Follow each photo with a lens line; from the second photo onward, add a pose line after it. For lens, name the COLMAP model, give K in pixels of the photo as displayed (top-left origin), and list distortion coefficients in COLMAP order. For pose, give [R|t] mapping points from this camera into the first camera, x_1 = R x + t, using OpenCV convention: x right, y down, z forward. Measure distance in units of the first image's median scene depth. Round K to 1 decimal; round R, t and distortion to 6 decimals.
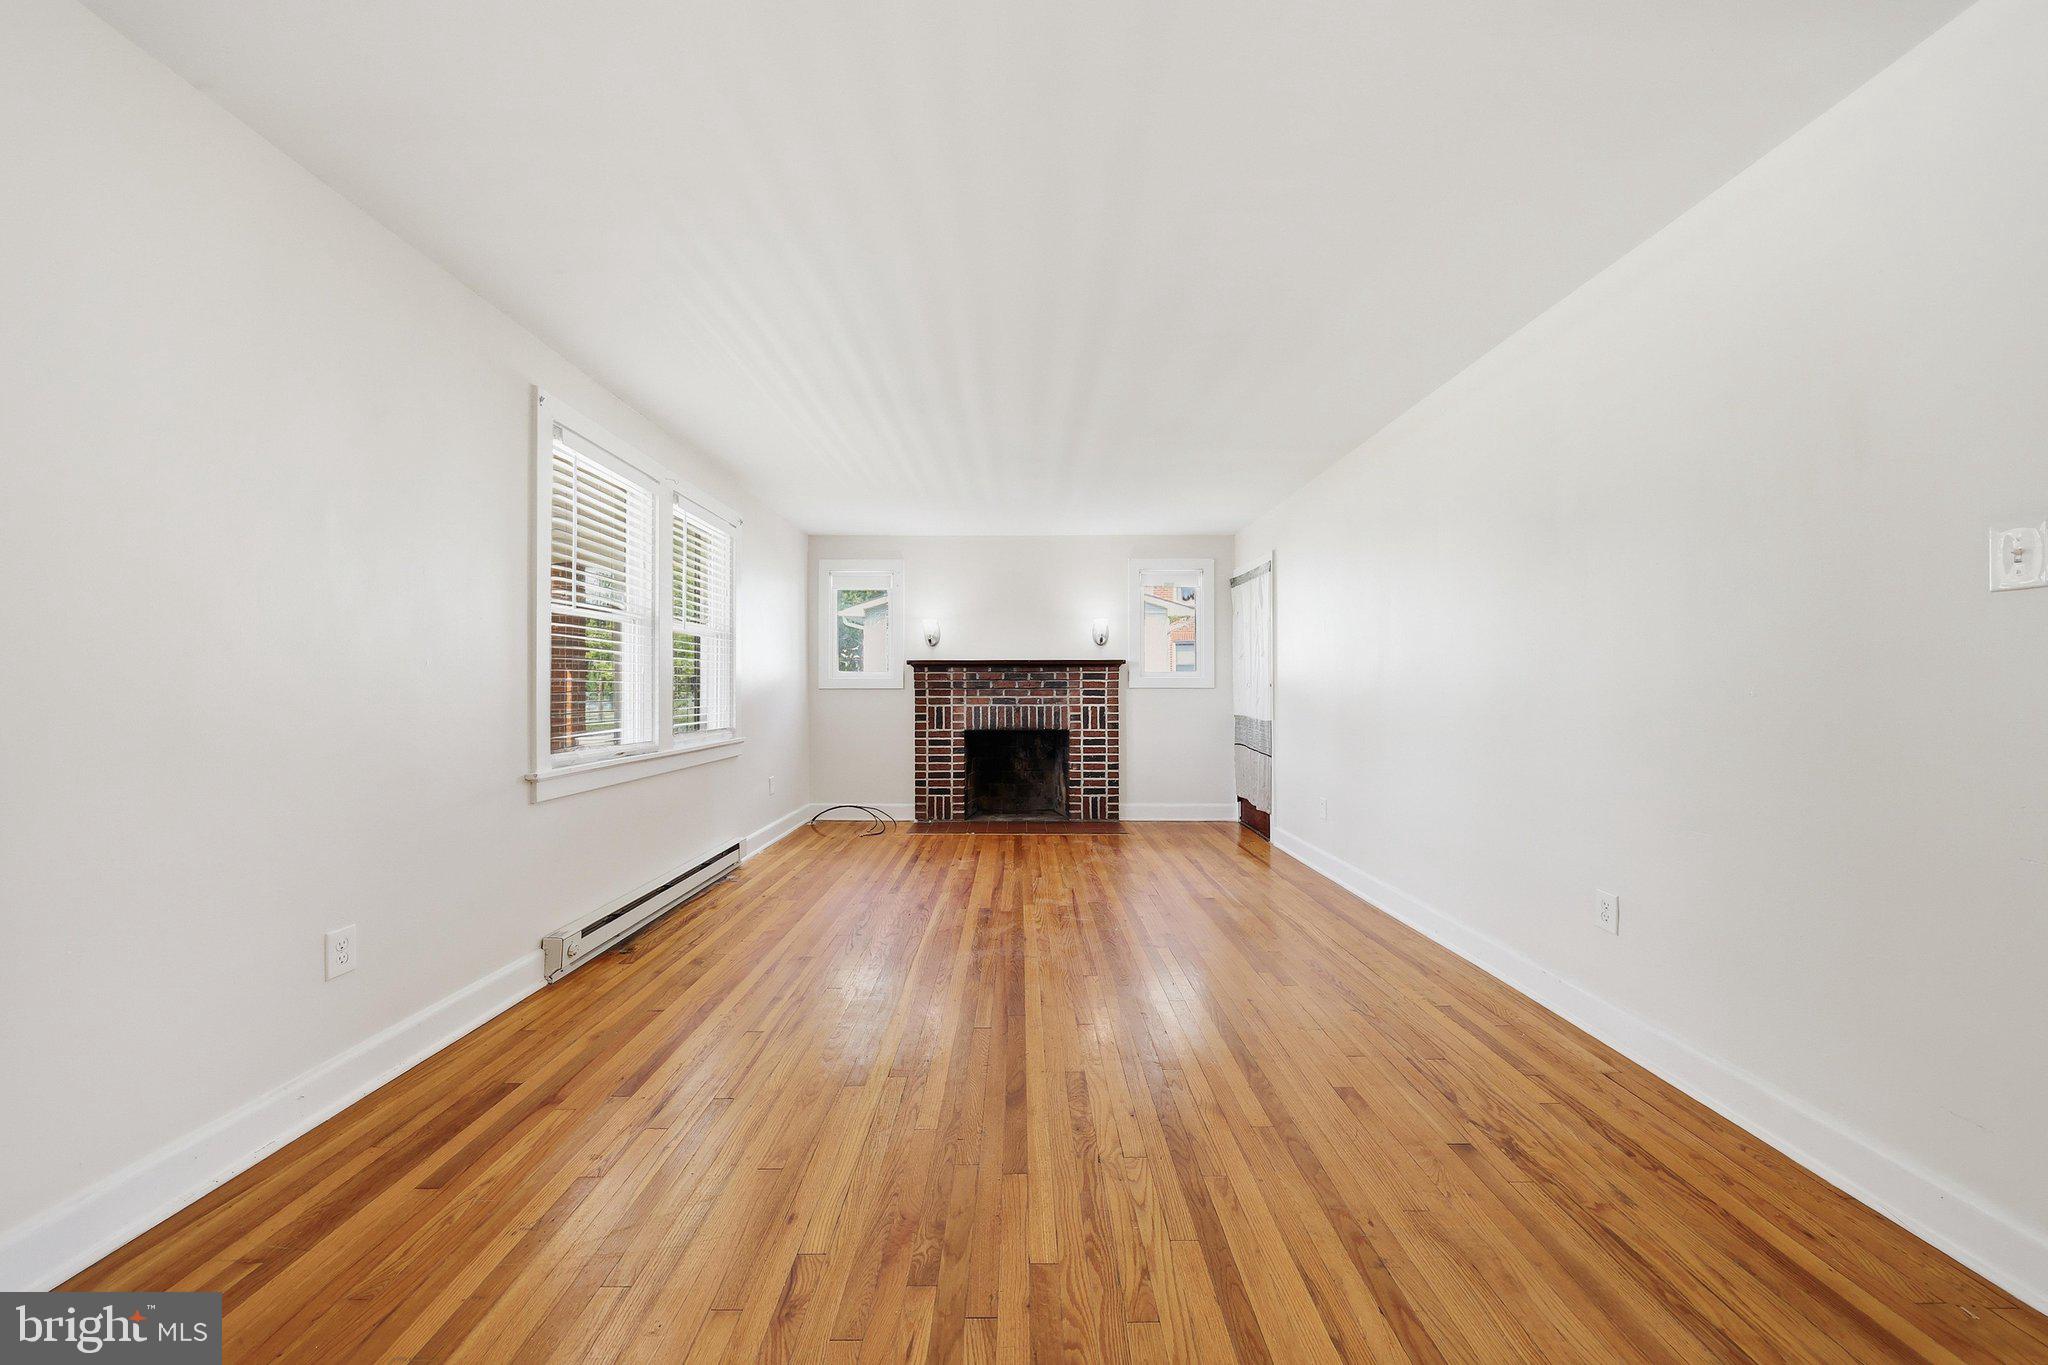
lens RADIAL K [[691.7, 0, 1013.5], [0, 691.7, 687.4], [0, 0, 1]] dist [0.002780, 0.000060]
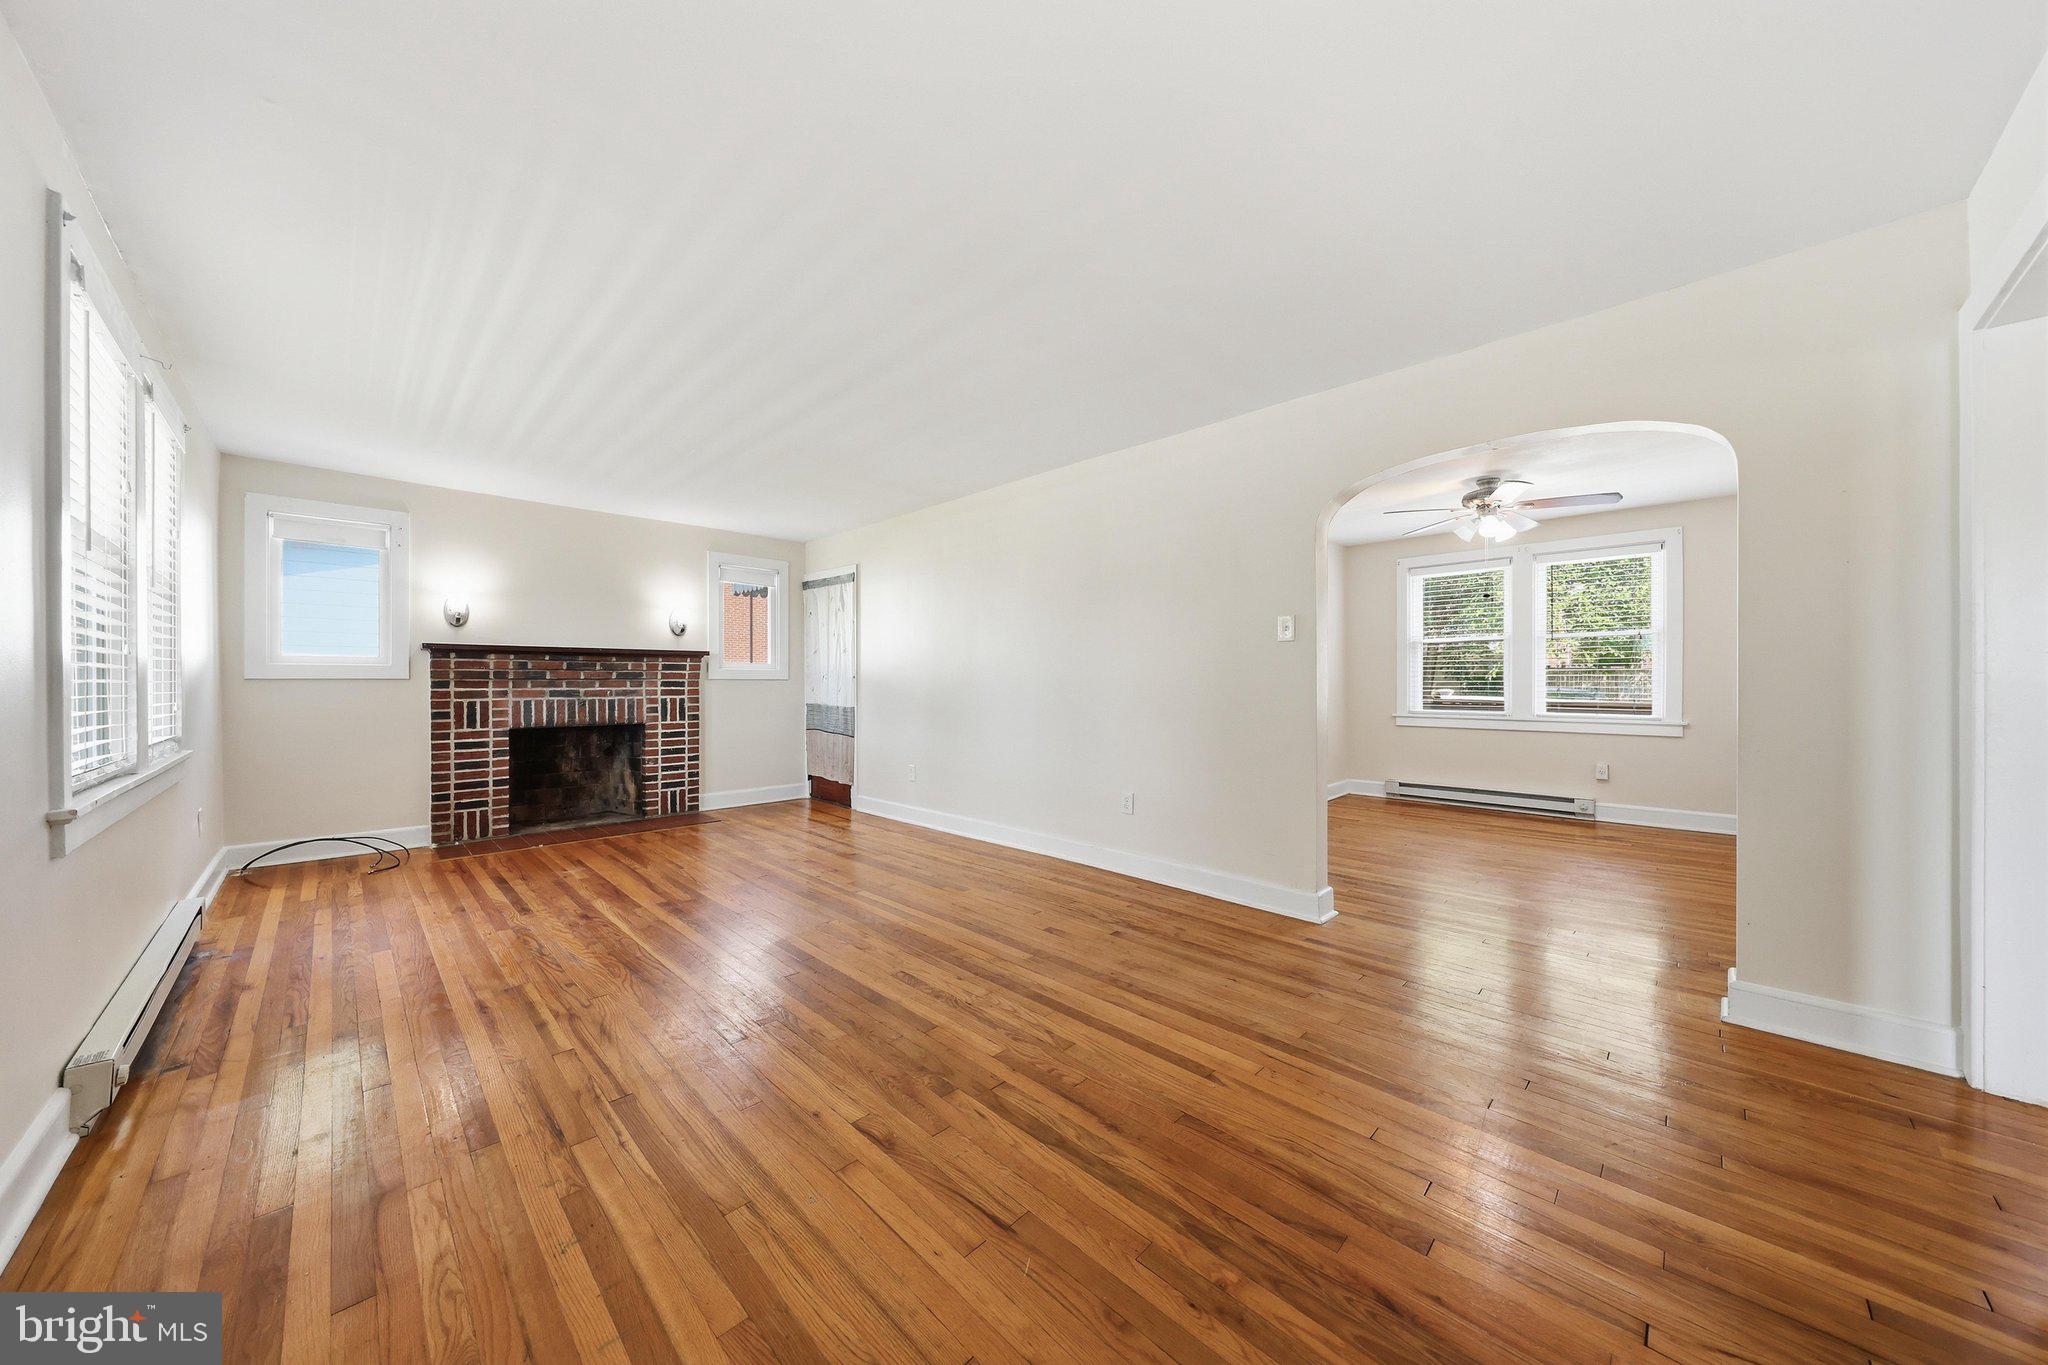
lens RADIAL K [[691.7, 0, 1006.1], [0, 691.7, 678.5], [0, 0, 1]] dist [0.002780, 0.000060]
pose [[0.712404, 0.003916, 0.701759, -0.259350], [-0.001961, 0.999992, -0.003589, 0.003012], [-0.701767, 0.001181, 0.712406, -0.025120]]
